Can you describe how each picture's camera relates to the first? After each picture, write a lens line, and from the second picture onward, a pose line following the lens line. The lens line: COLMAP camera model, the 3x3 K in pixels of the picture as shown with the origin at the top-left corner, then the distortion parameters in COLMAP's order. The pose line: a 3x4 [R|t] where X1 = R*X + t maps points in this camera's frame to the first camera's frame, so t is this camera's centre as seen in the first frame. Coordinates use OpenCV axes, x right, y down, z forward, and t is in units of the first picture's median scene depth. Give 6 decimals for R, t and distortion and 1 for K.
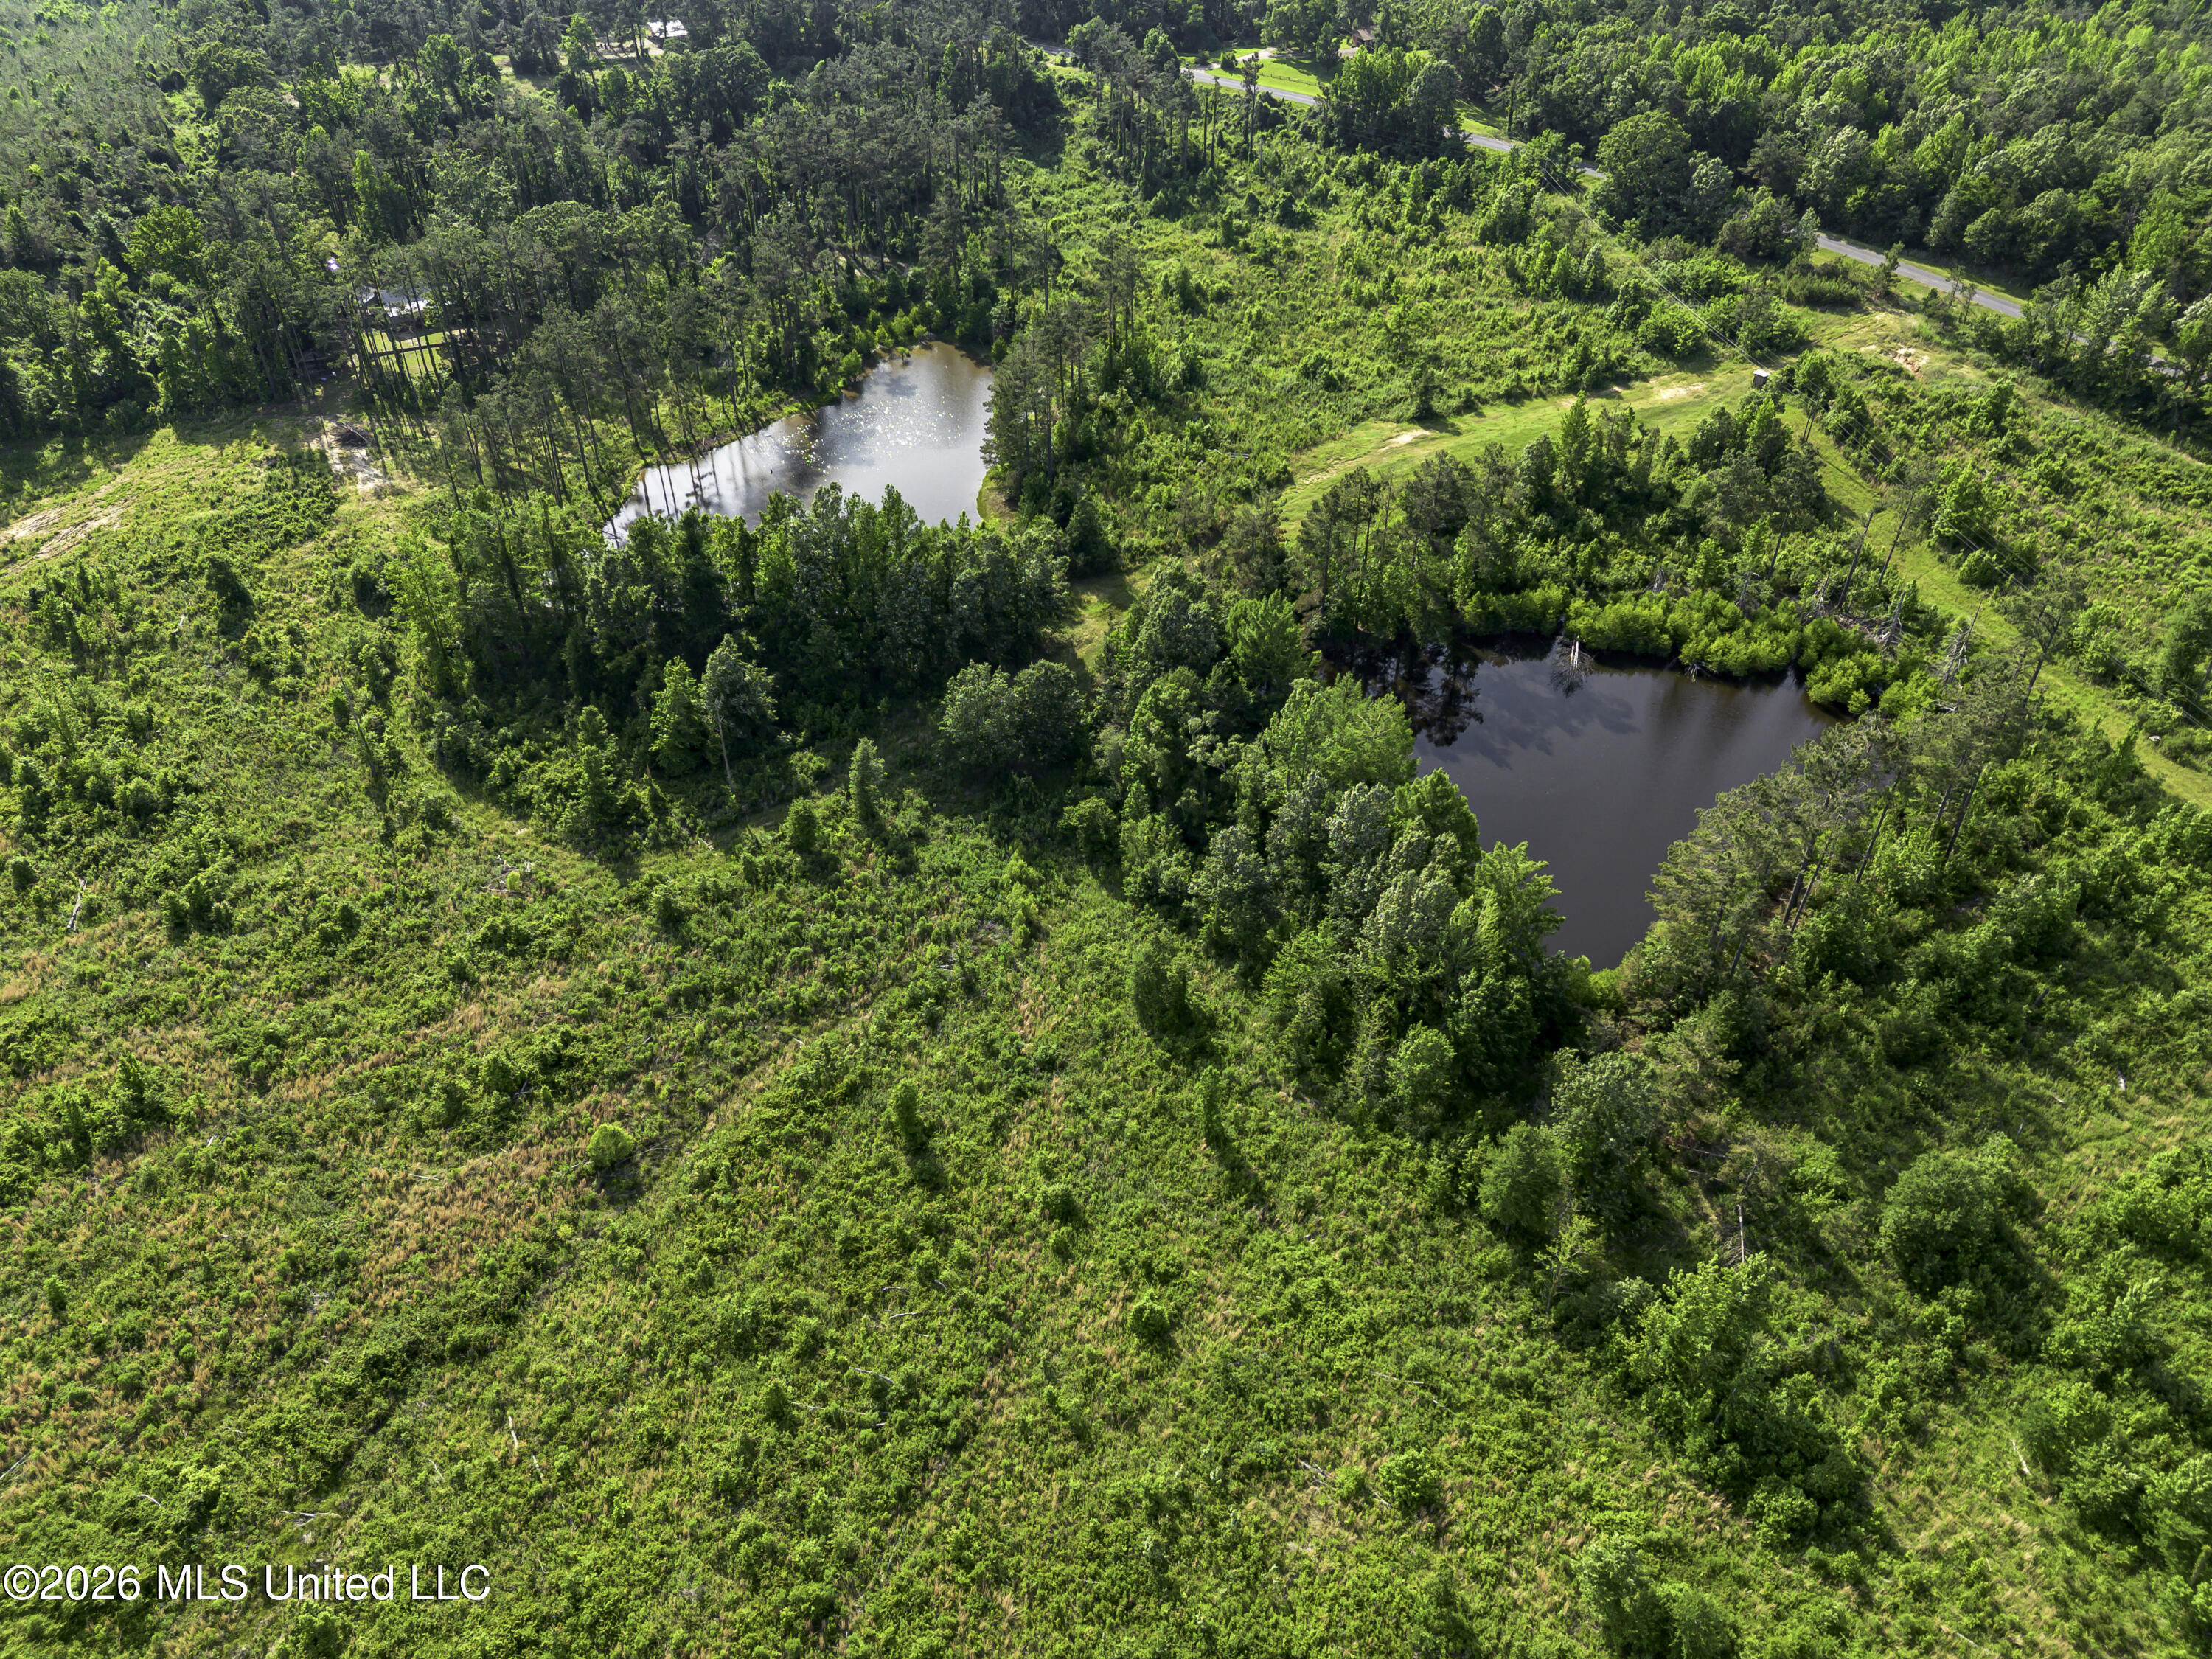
lens RADIAL K [[1560.7, 0, 1106.0], [0, 1560.7, 830.0], [0, 0, 1]] dist [0.067956, -0.057300]
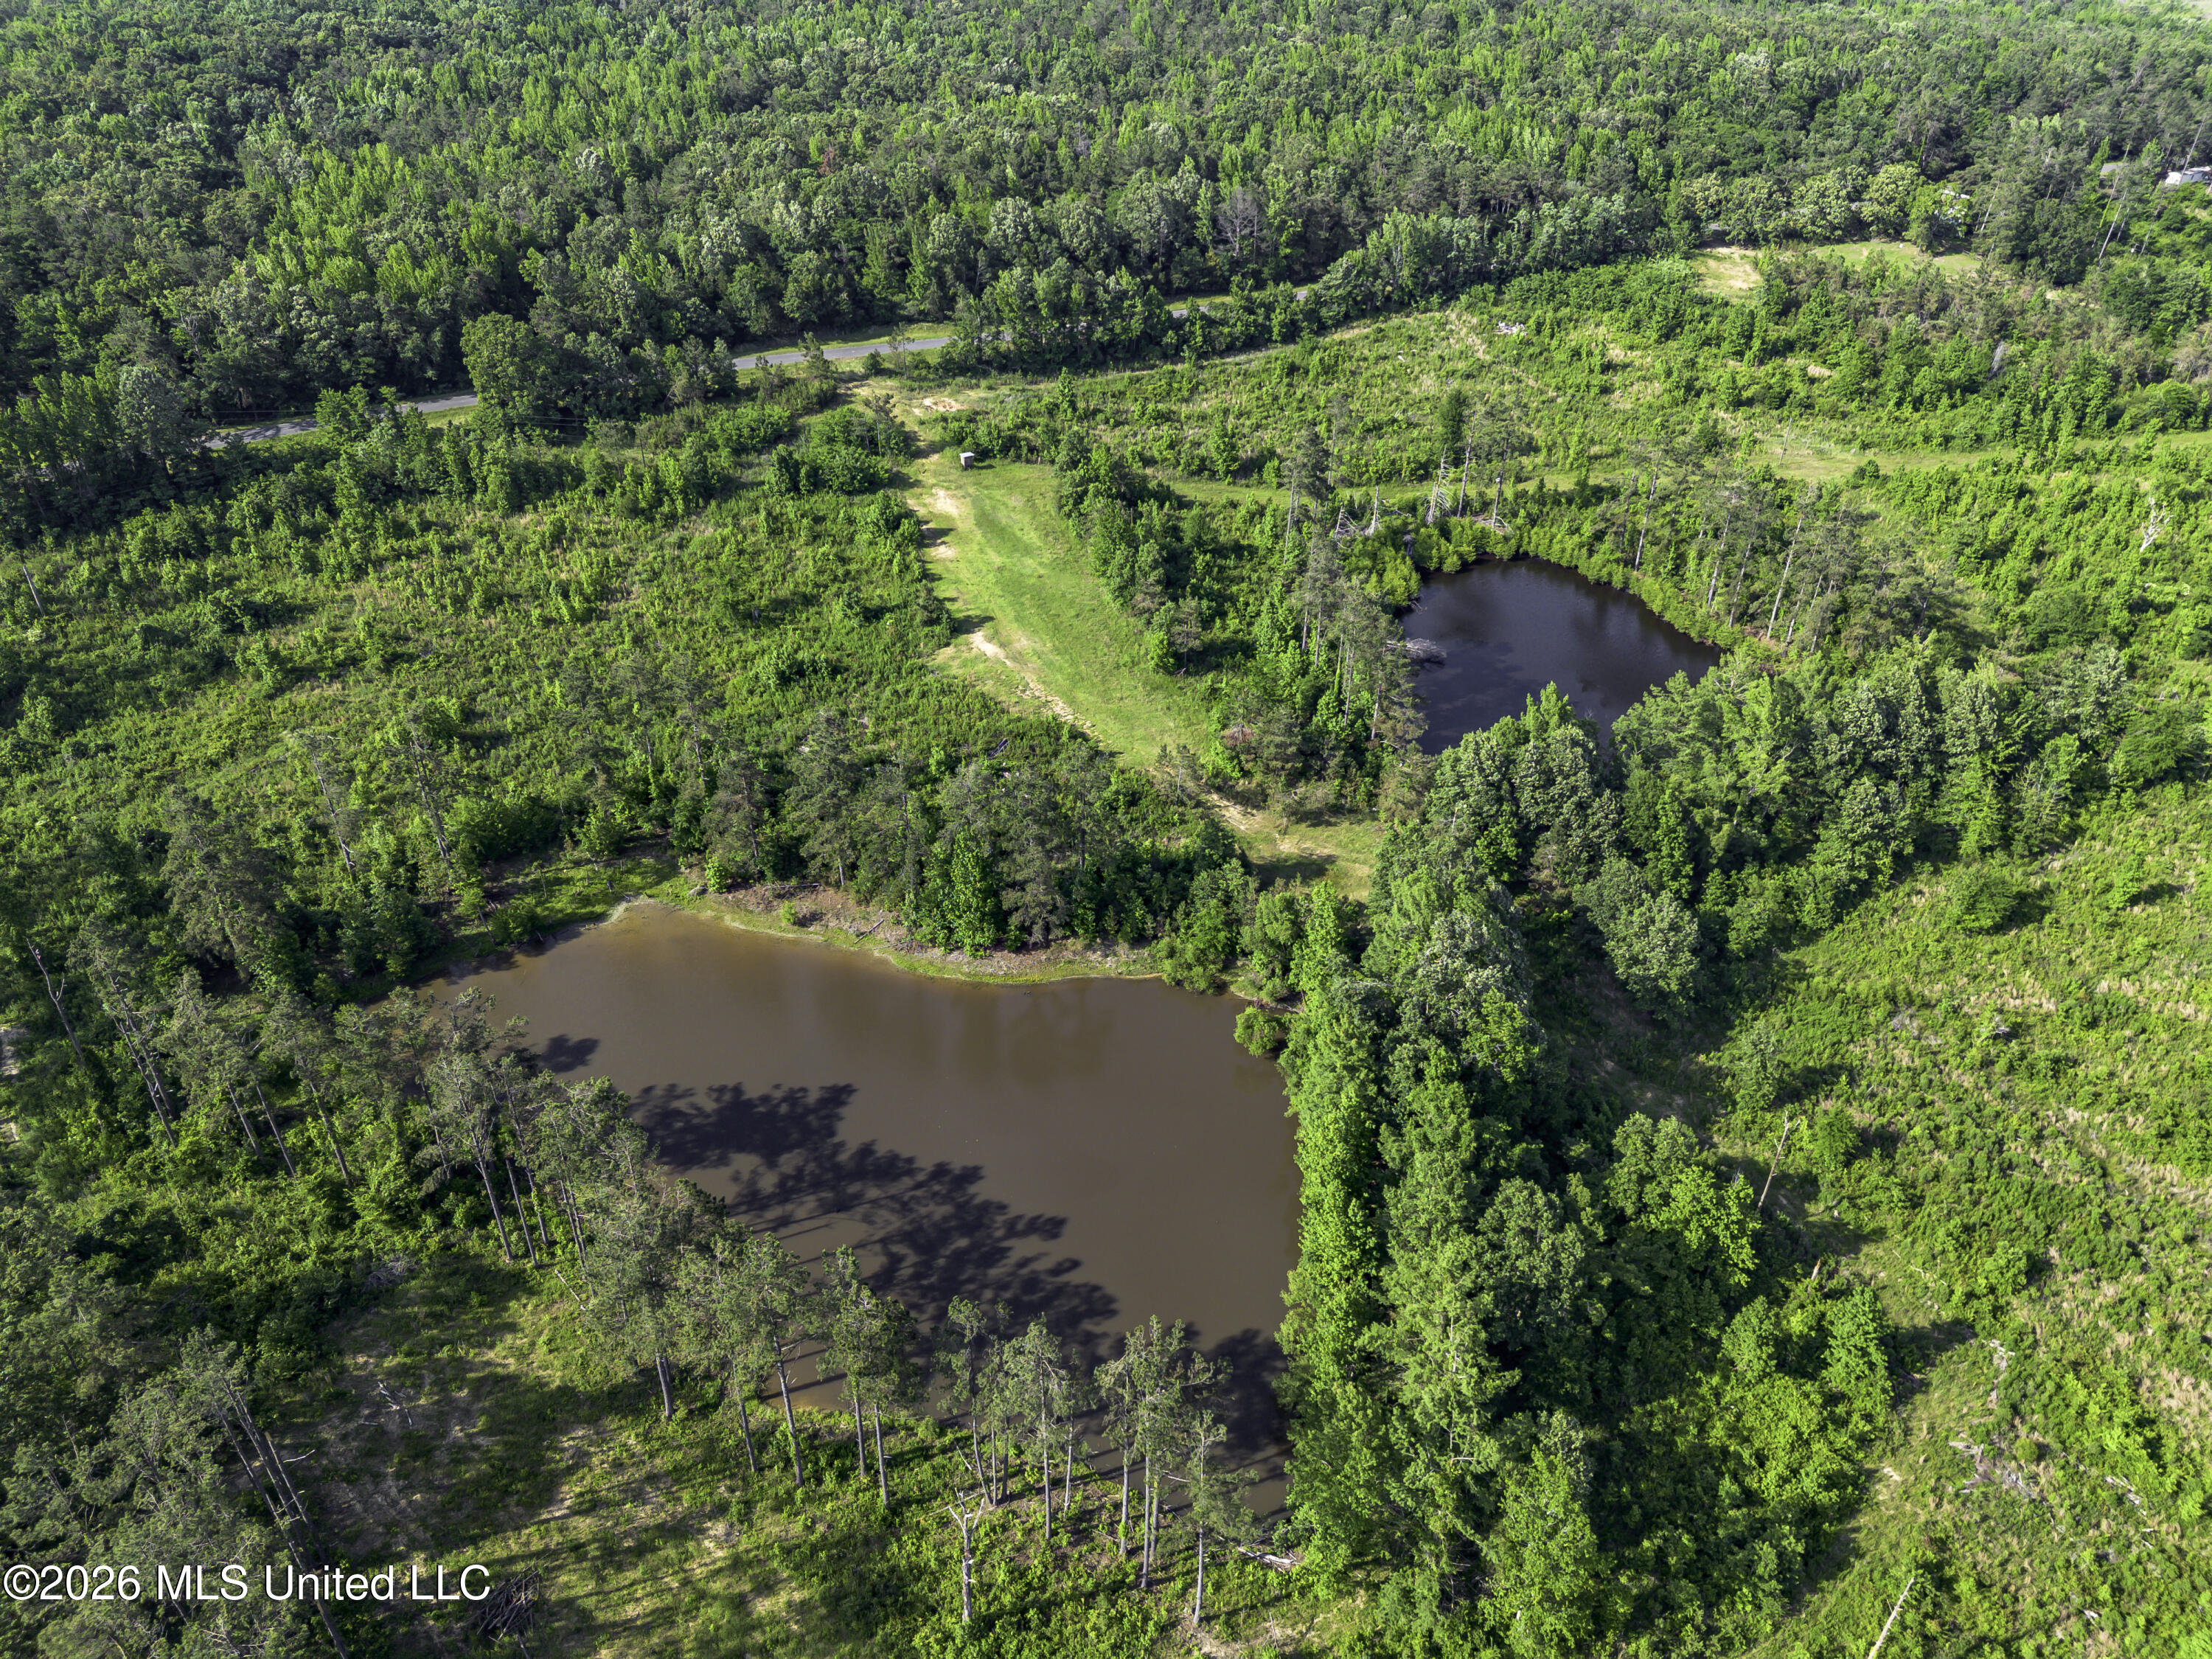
lens RADIAL K [[1560.7, 0, 1106.0], [0, 1560.7, 830.0], [0, 0, 1]] dist [0.067956, -0.057300]
pose [[0.098872, -0.563755, 0.820003, -0.783904], [0.612918, 0.683677, 0.396128, -0.651460], [-0.783936, 0.463429, 0.413132, 0.842199]]
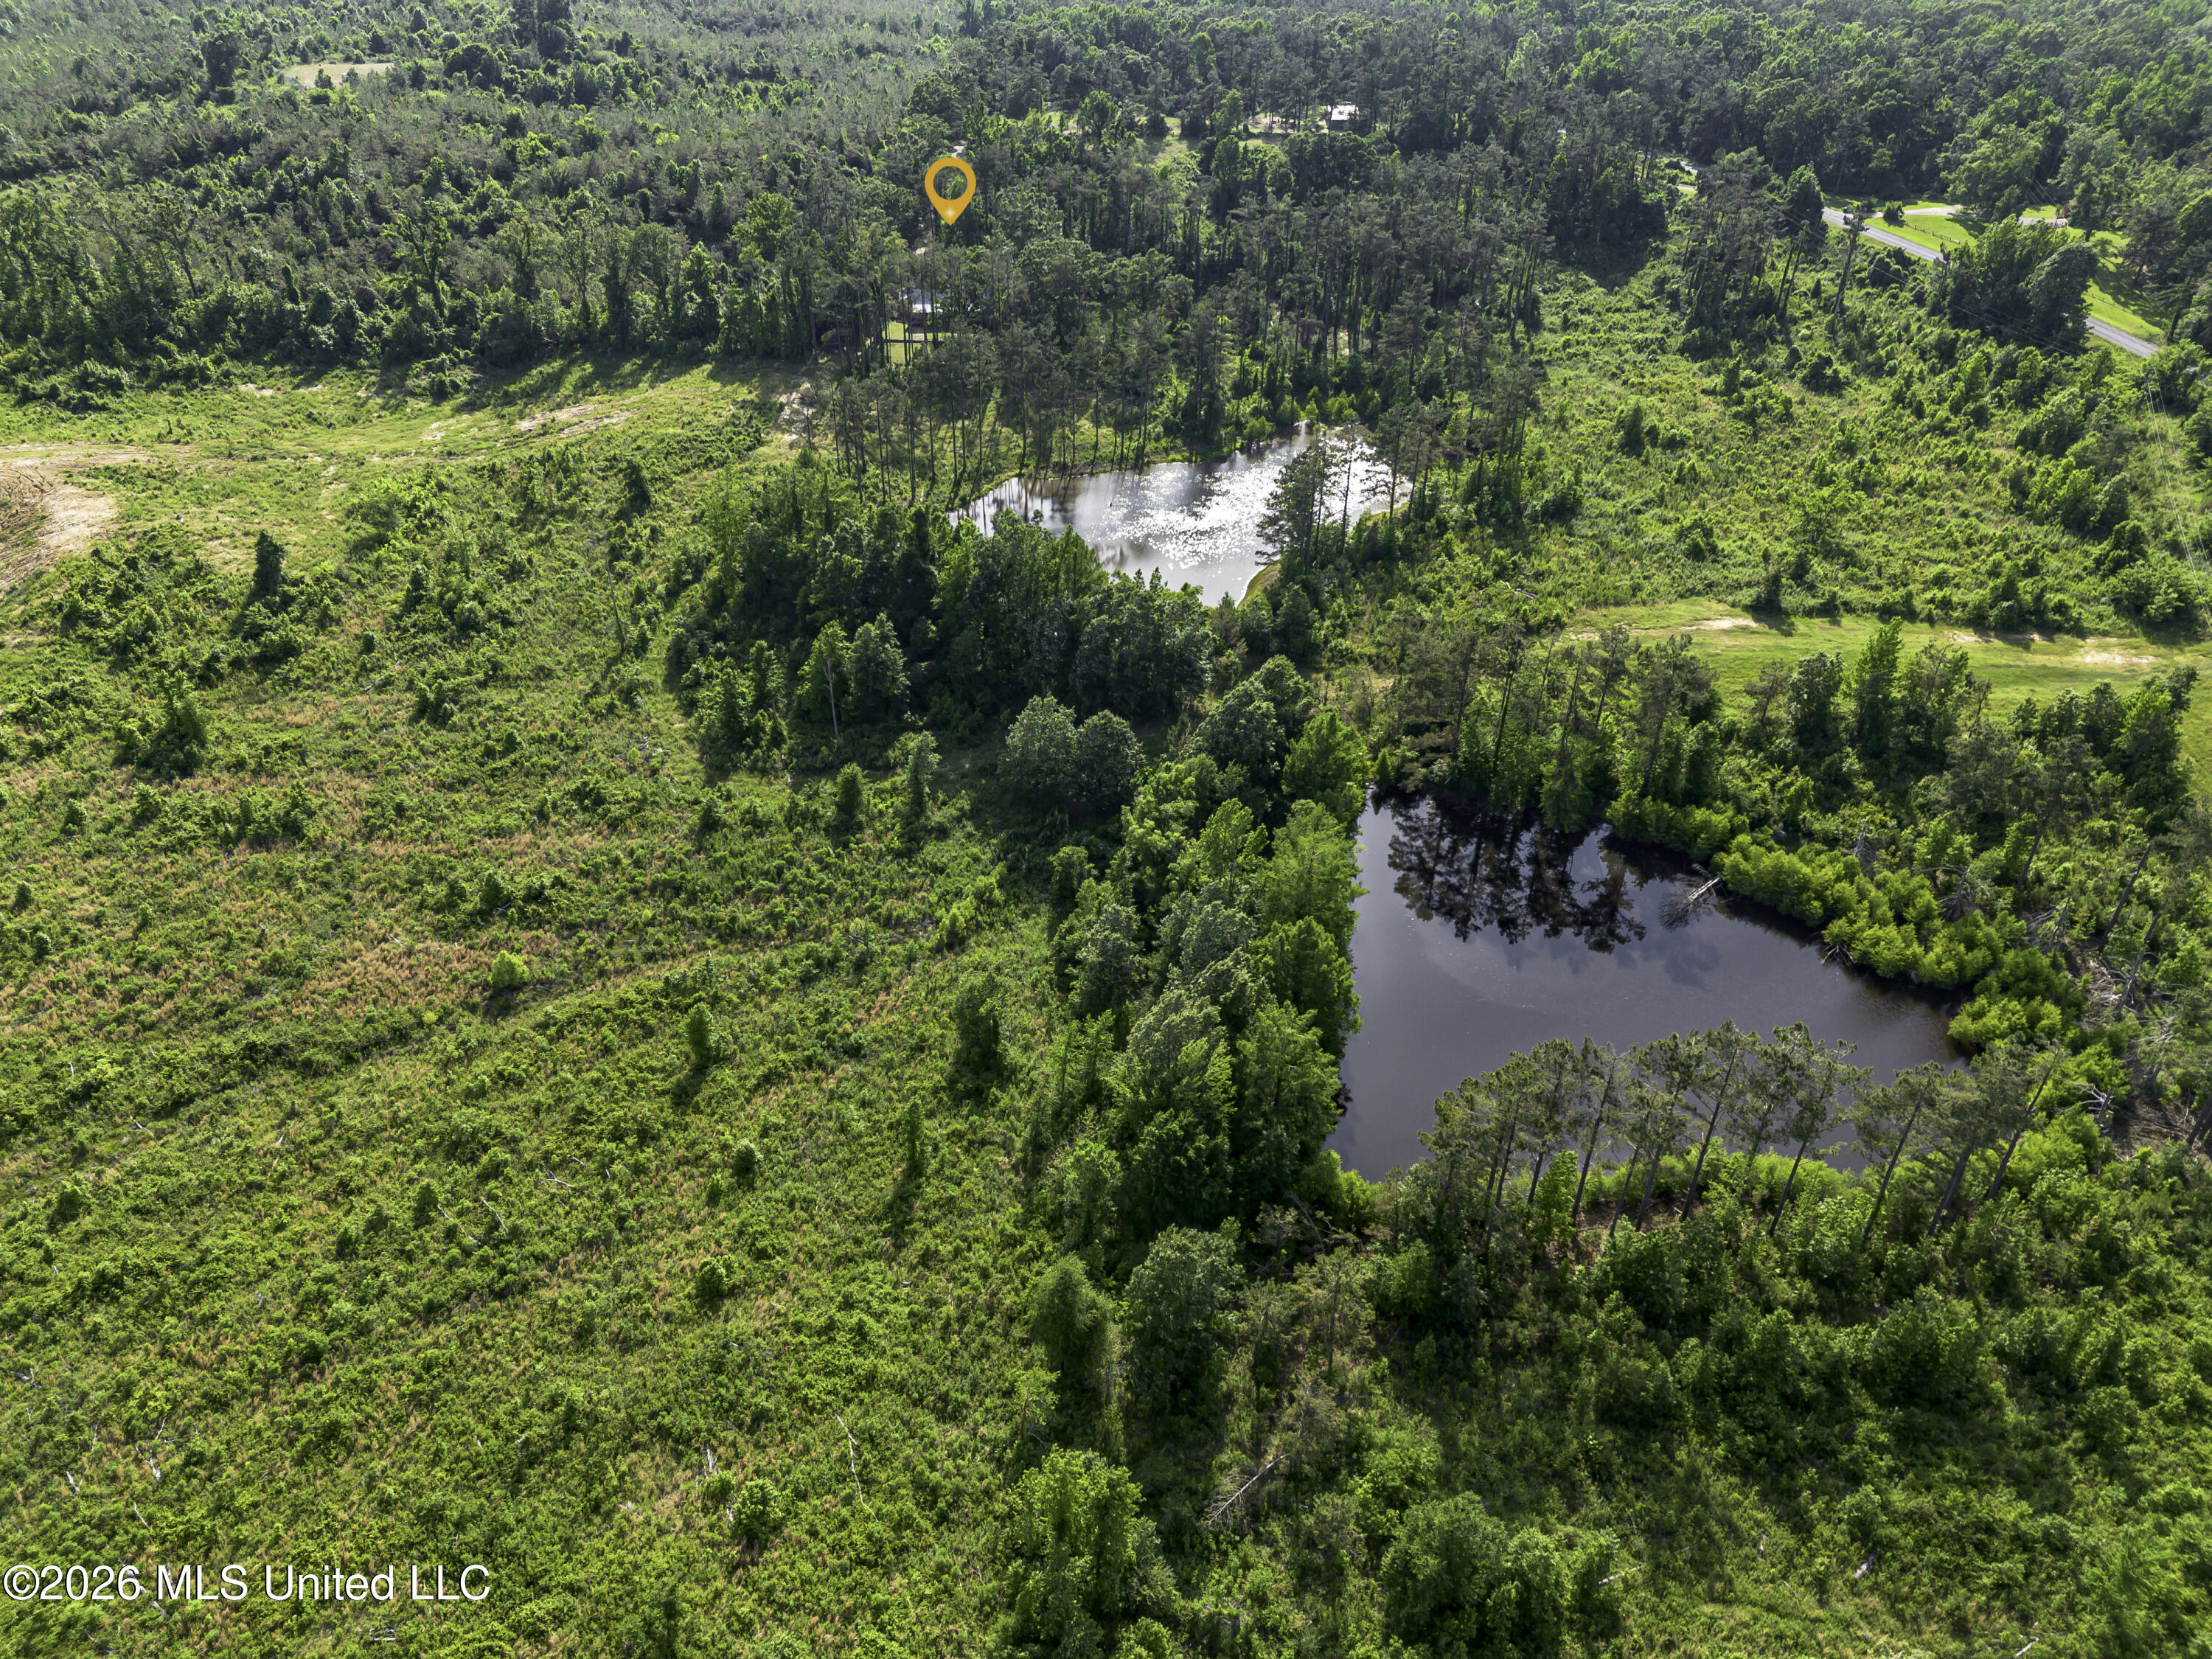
lens RADIAL K [[1563.6, 0, 1106.0], [0, 1563.6, 829.5], [0, 0, 1]] dist [0.072716, -0.068048]
pose [[0.848559, 0.311200, -0.427904, 0.418840], [-0.332173, 0.942833, 0.026972, -0.061924], [0.411836, 0.119251, 0.903421, 0.075477]]
